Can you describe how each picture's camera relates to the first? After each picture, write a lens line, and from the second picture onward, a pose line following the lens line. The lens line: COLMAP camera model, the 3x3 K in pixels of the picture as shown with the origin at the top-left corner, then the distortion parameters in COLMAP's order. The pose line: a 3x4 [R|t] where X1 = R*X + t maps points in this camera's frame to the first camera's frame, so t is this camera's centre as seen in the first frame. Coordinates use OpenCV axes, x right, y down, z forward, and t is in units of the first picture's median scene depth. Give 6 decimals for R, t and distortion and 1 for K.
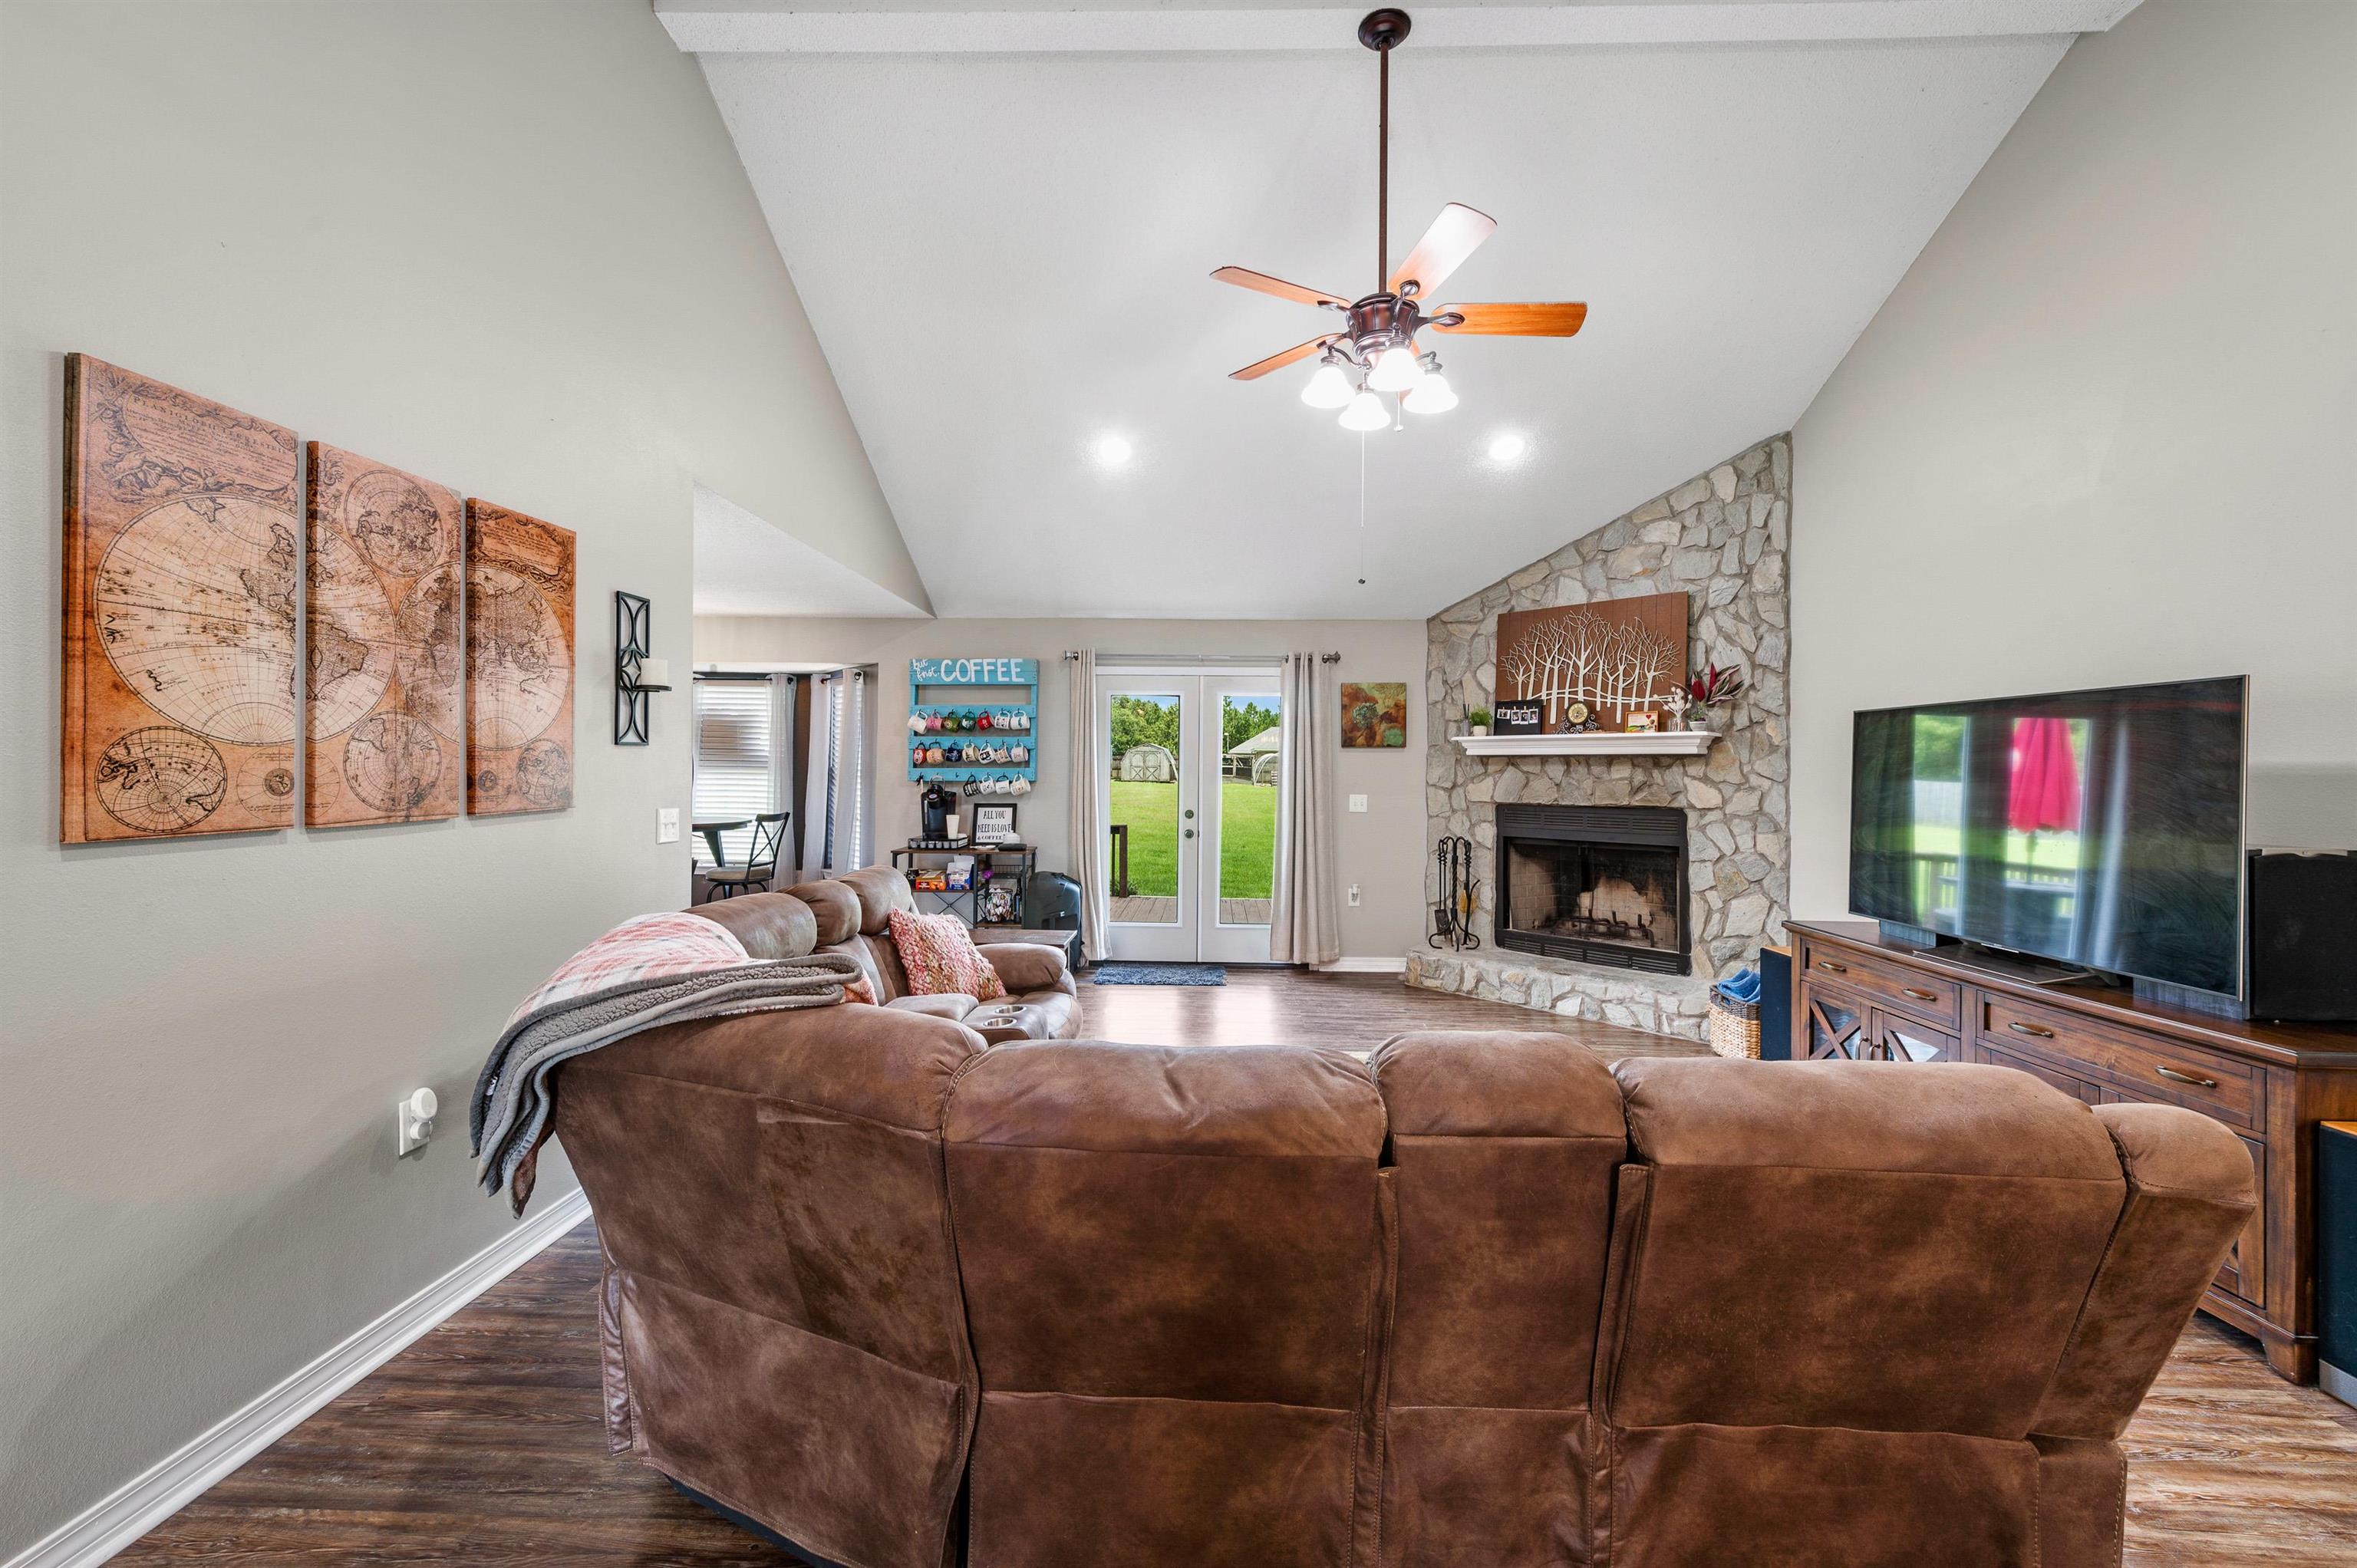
lens RADIAL K [[943.0, 0, 1183.4], [0, 943.0, 764.7], [0, 0, 1]] dist [0.000782, -0.000355]
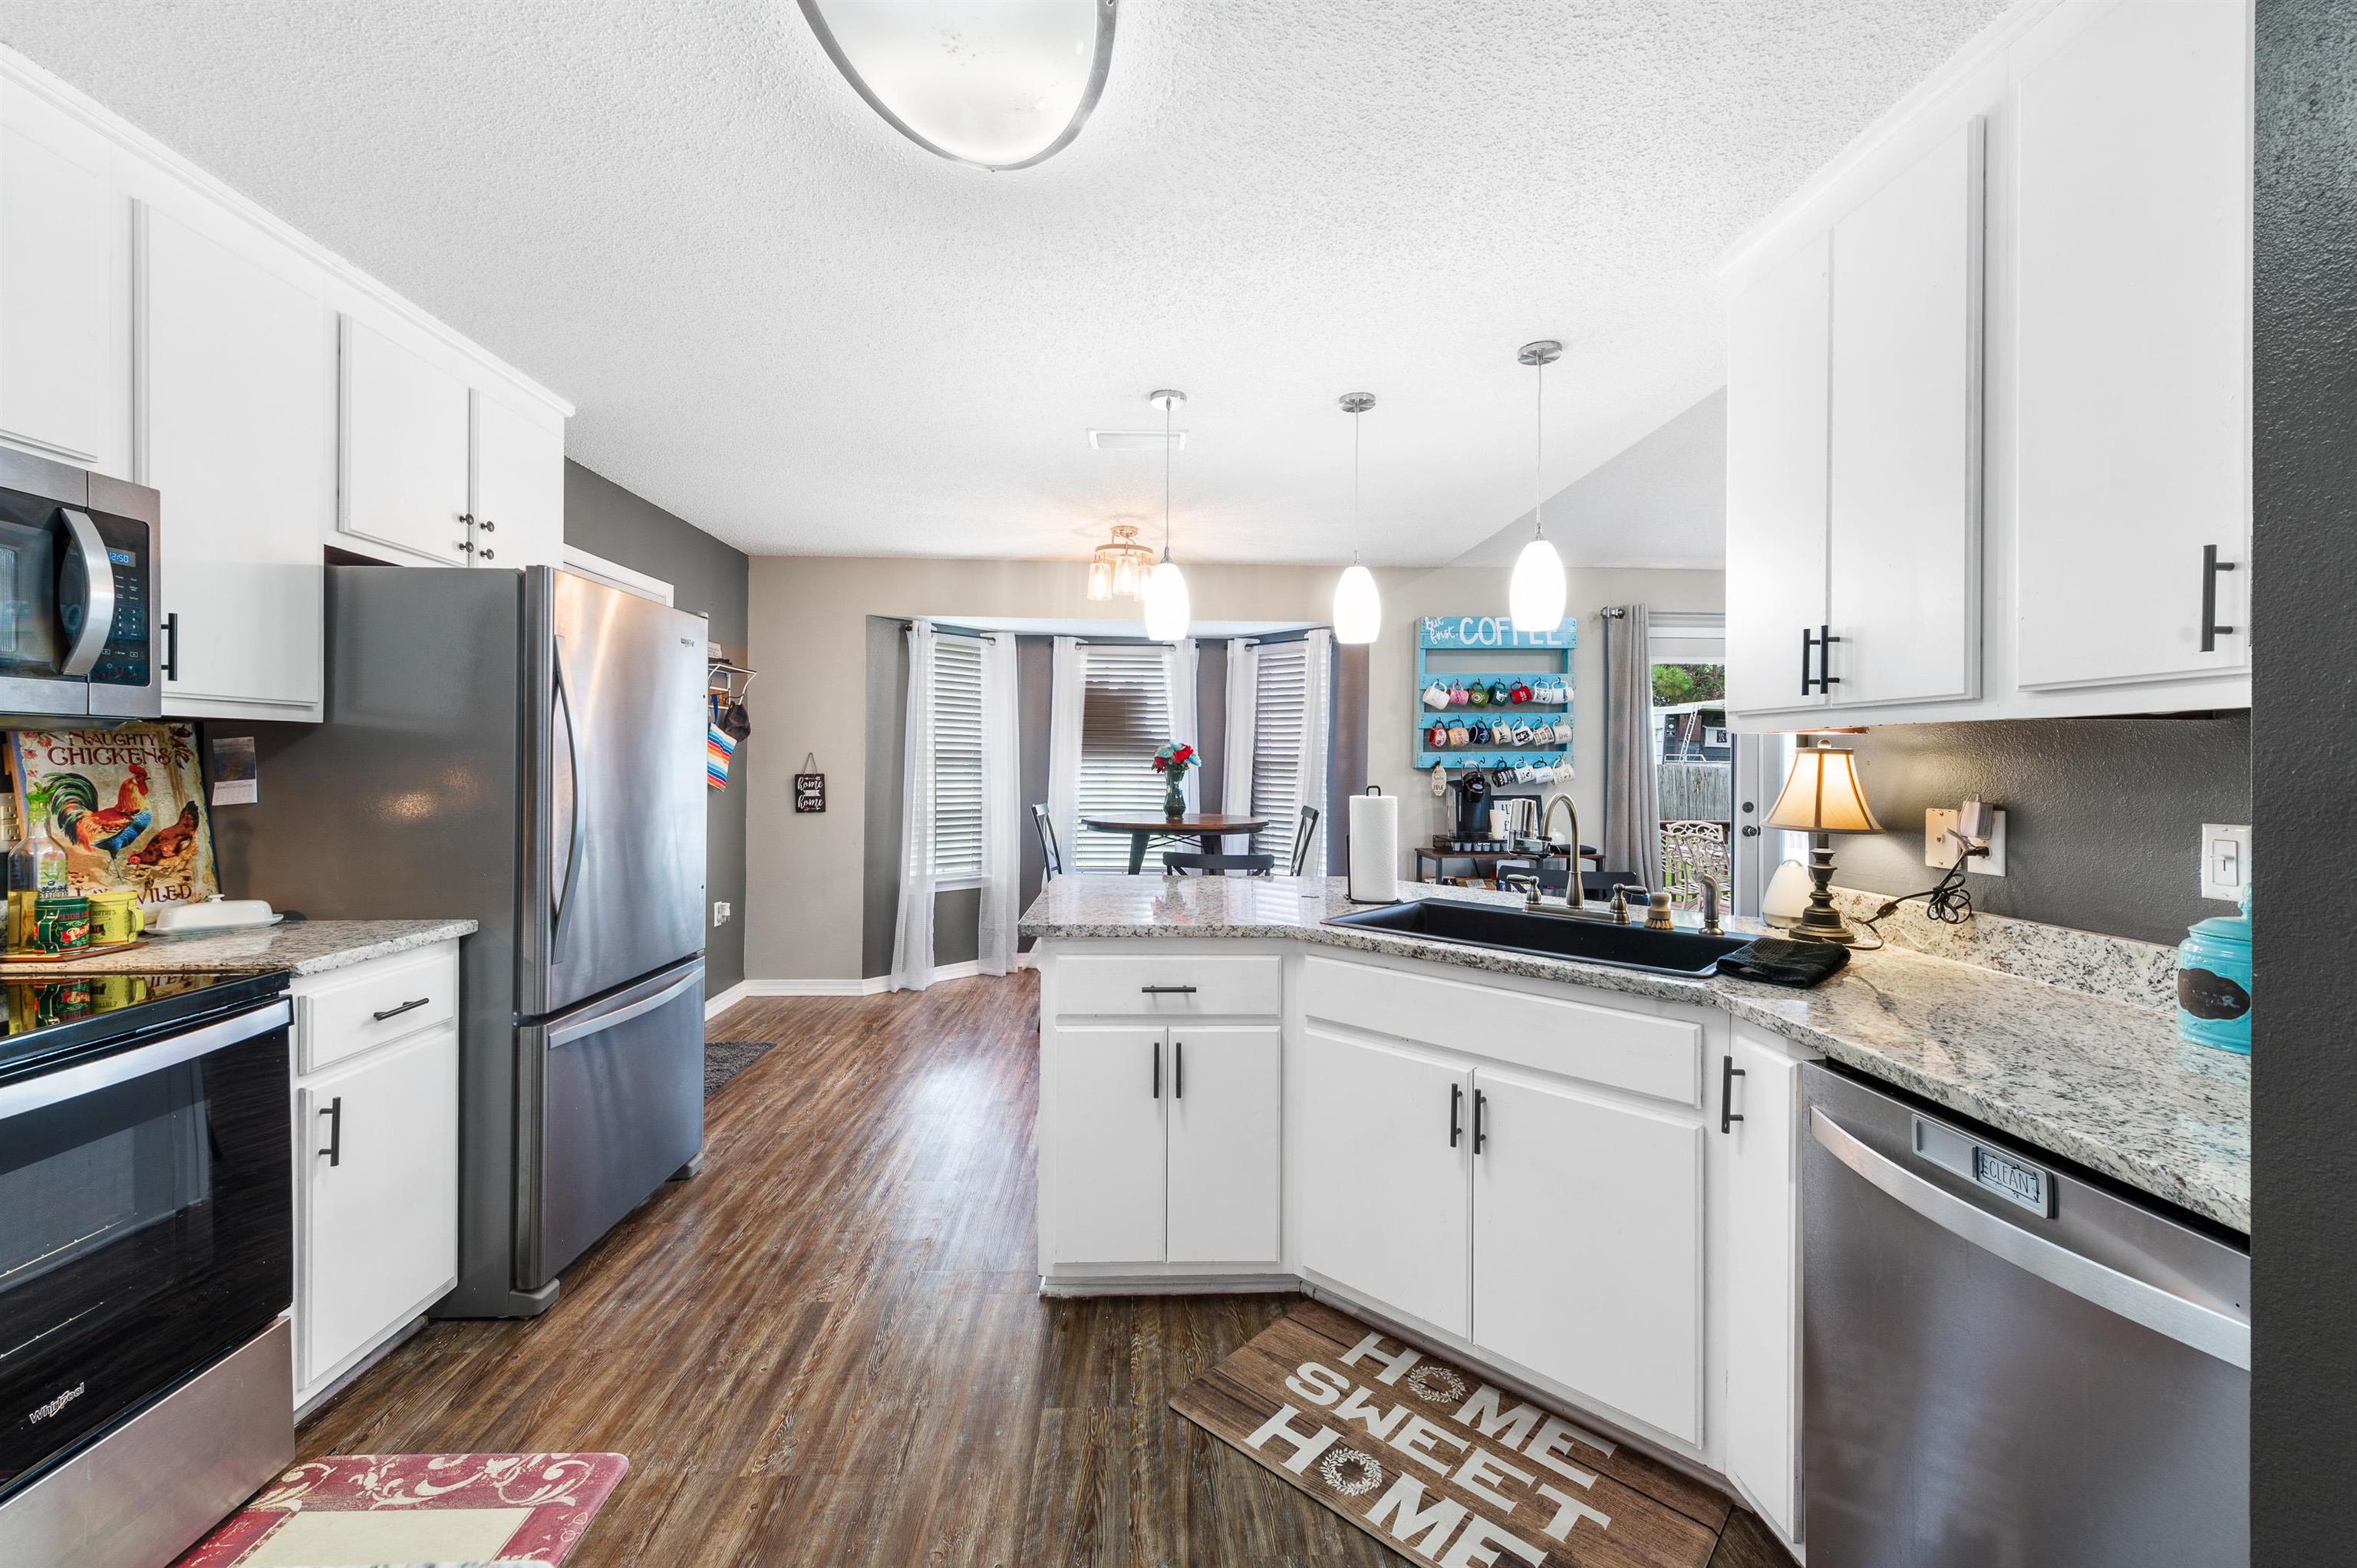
lens RADIAL K [[917.3, 0, 1185.3], [0, 917.3, 753.9], [0, 0, 1]] dist [0.024990, -0.000027]
pose [[0.997545, -0.002681, 0.069978, -0.647614], [0.002926, 0.999990, -0.003396, 0.008880], [-0.069968, 0.003592, 0.997543, 0.272614]]
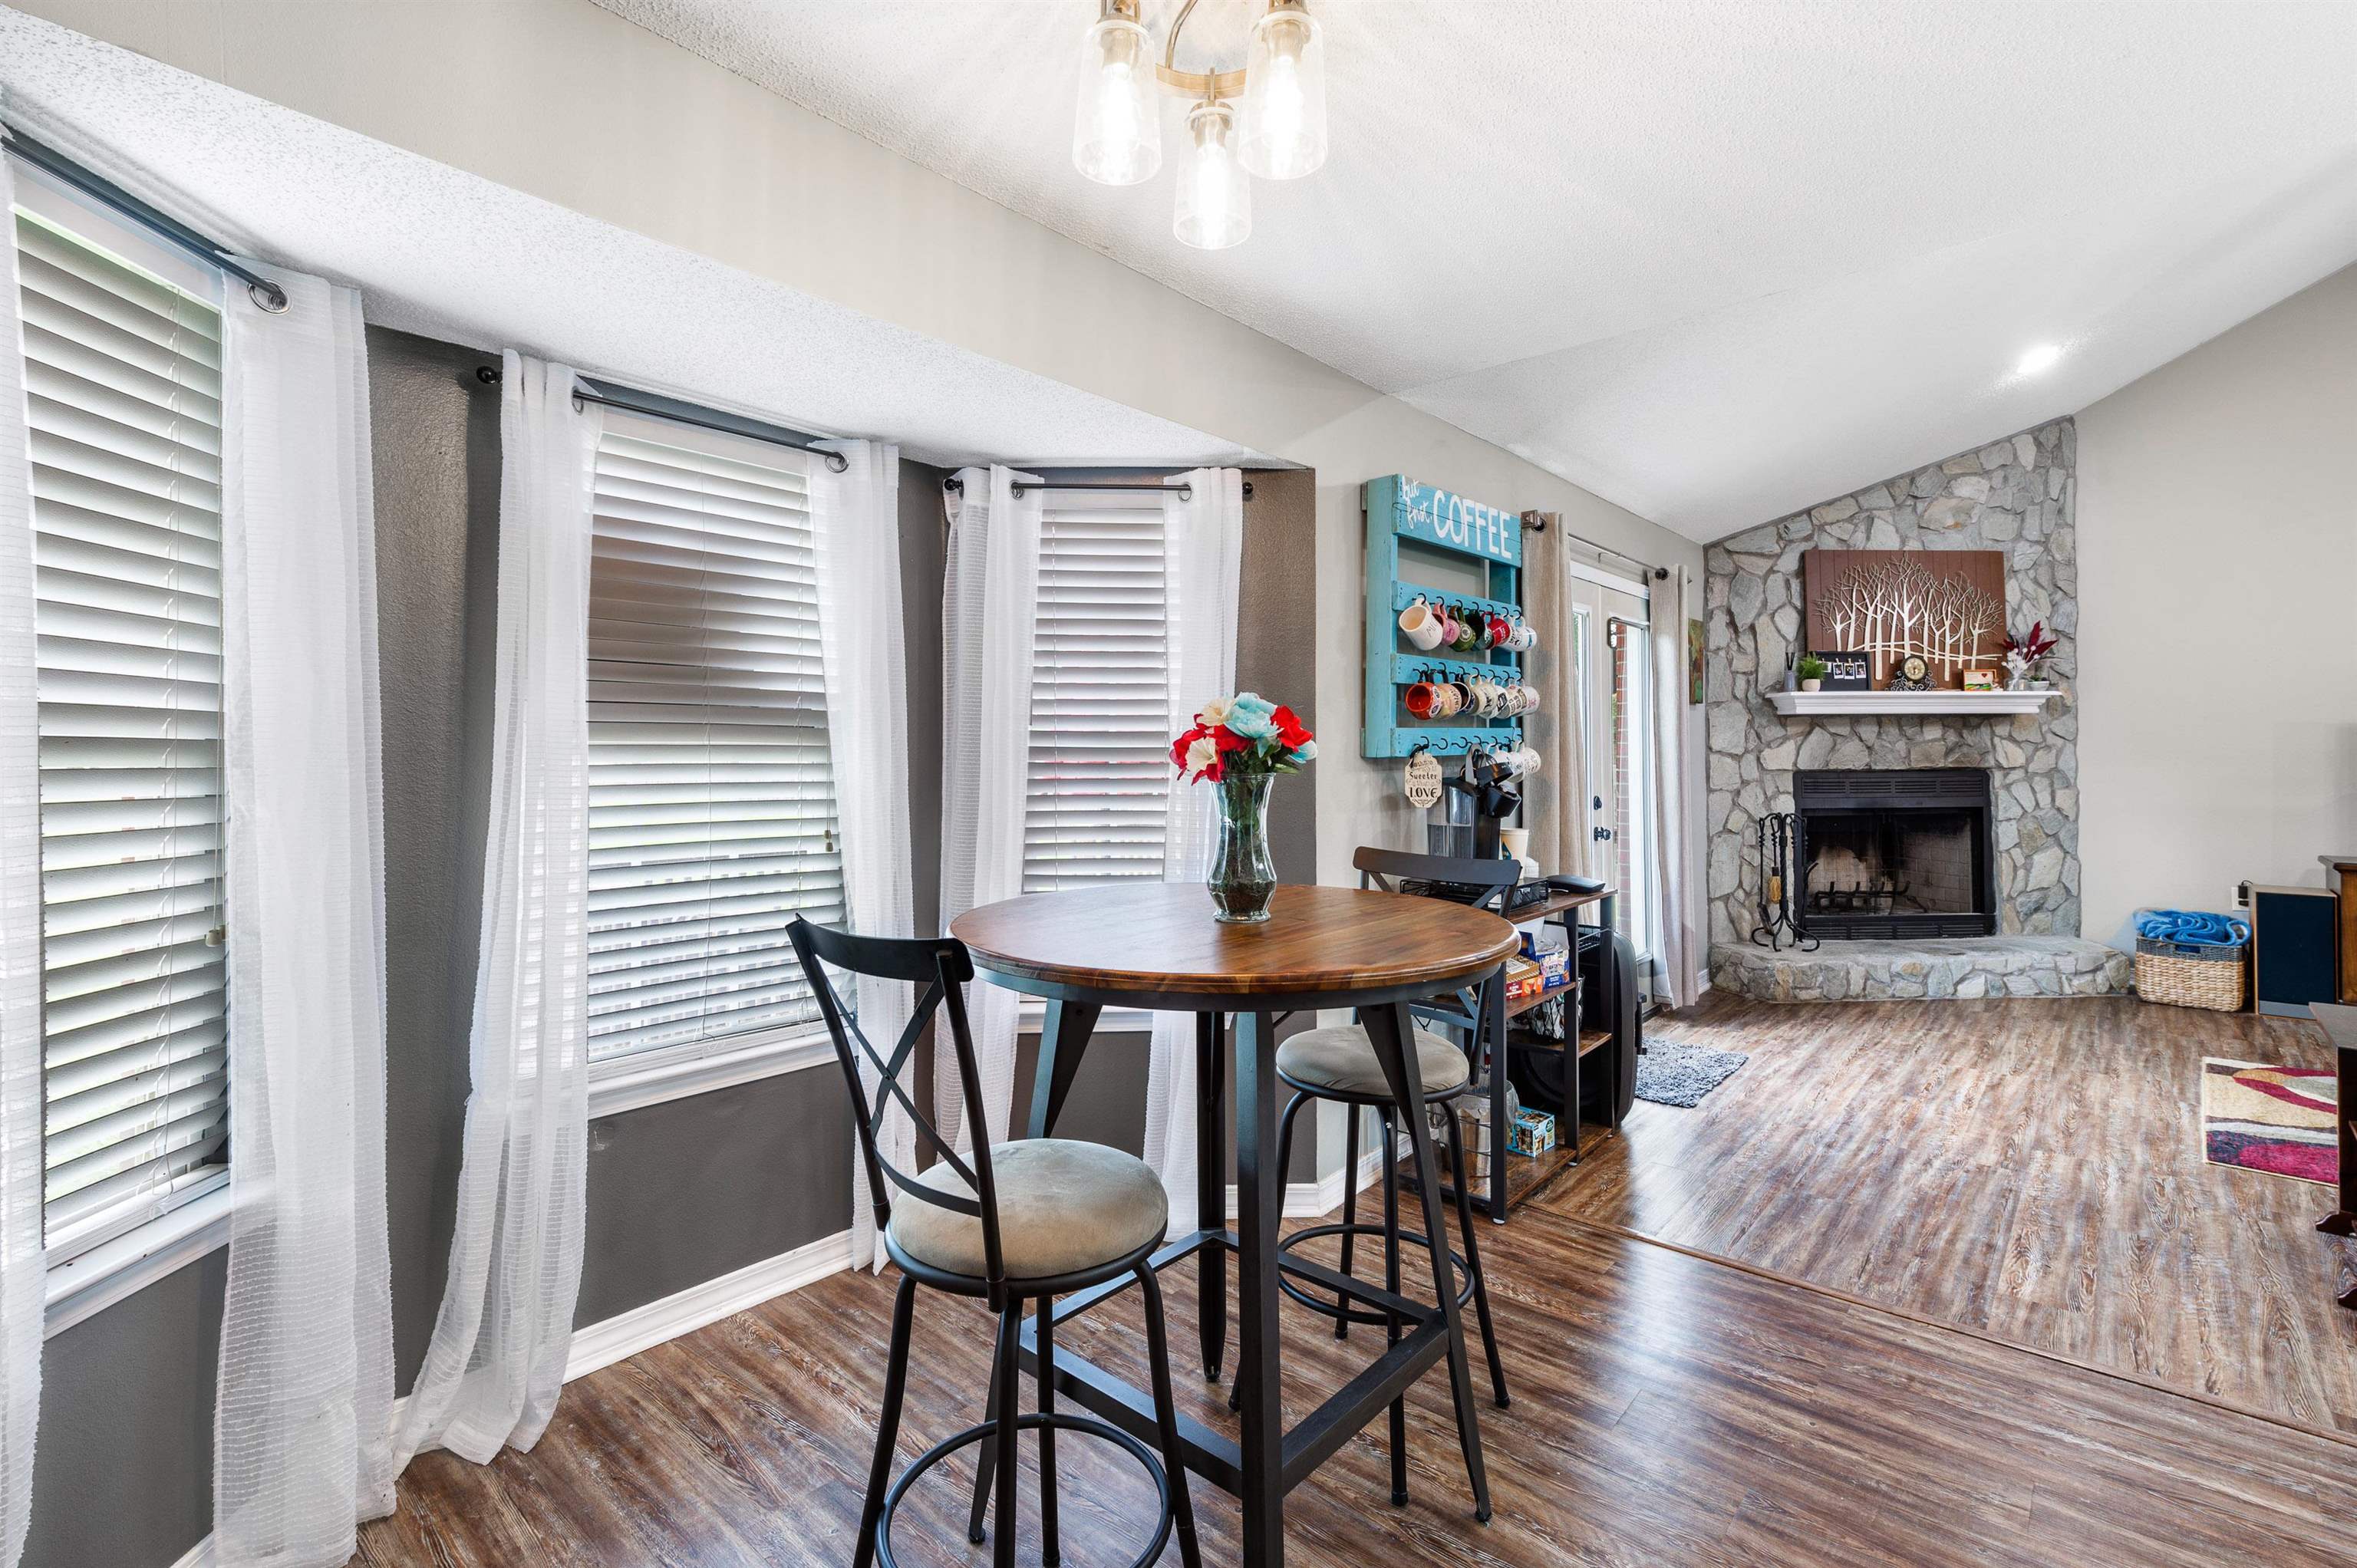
lens RADIAL K [[1072.7, 0, 1178.5], [0, 1072.7, 747.6], [0, 0, 1]] dist [0.002463, 0.000242]
pose [[0.639716, -0.008815, 0.768561, -0.868051], [0.007024, 0.999960, 0.005622, 0.011449], [-0.768580, 0.001801, 0.639752, 0.904795]]
